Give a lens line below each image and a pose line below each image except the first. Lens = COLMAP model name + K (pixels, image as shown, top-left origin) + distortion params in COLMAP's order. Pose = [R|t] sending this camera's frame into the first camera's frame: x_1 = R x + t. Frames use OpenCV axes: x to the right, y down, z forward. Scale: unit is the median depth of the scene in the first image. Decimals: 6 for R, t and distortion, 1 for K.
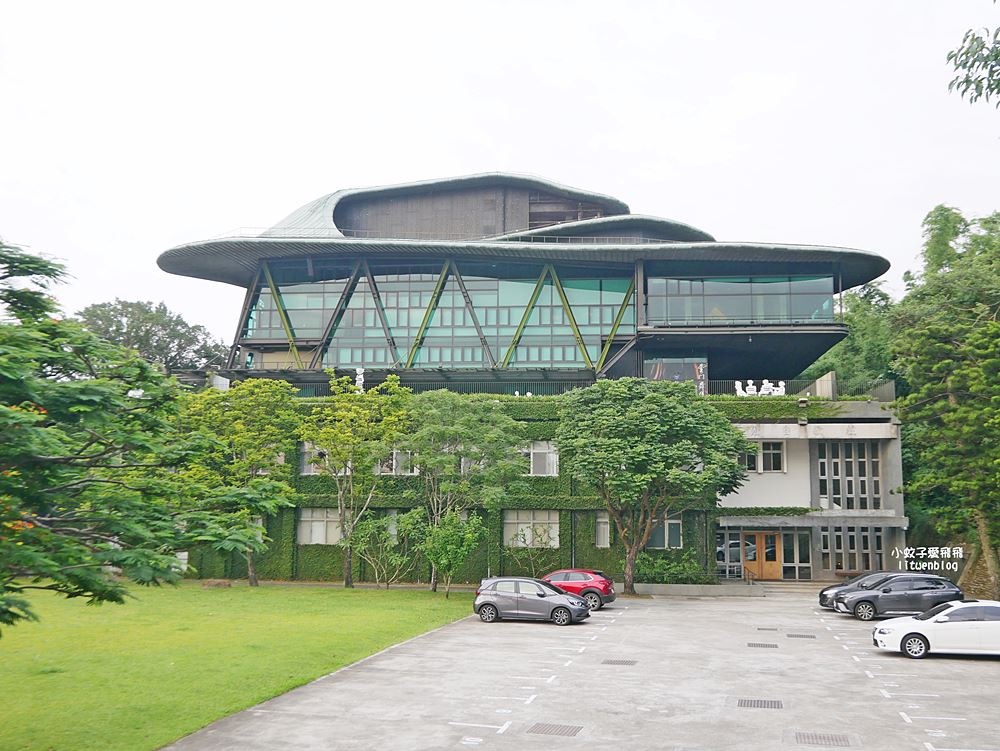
lens RADIAL K [[1011.0, 0, 499.1], [0, 1011.0, 377.0], [0, 0, 1]] dist [-0.014841, 0.000000]
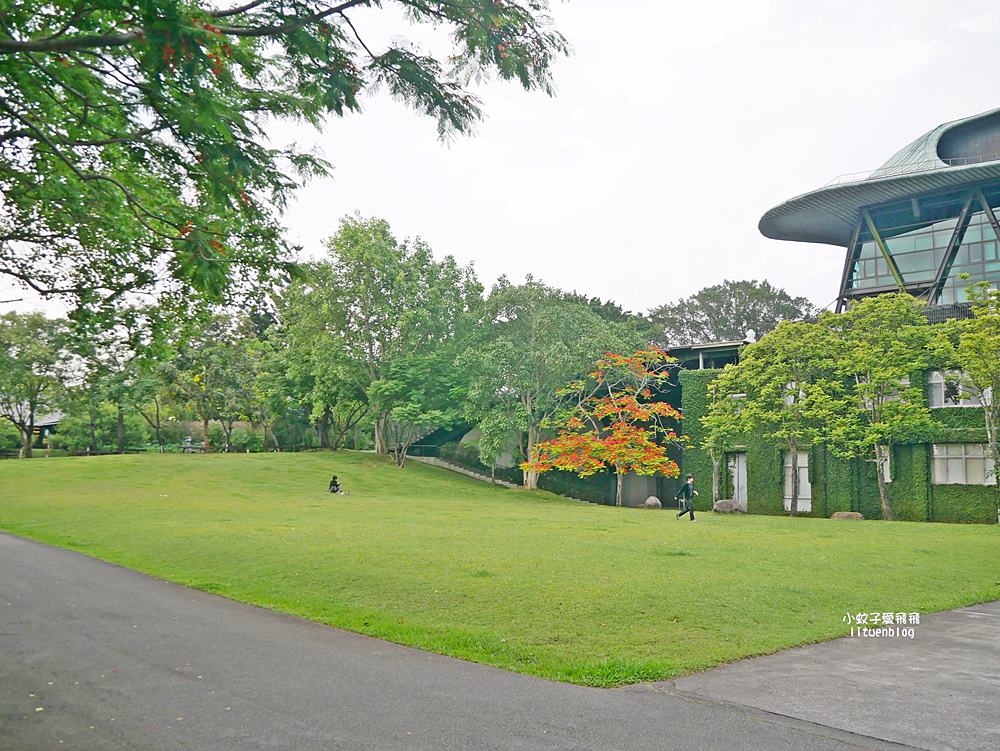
lens RADIAL K [[820.4, 0, 502.1], [0, 820.4, 375.2], [0, 0, 1]] dist [-0.012516, -0.007354]
pose [[0.804771, -0.071646, -0.589246, -0.055741], [0.056984, 0.997429, -0.043449, 0.062465], [0.590844, 0.001389, 0.806785, 0.133720]]
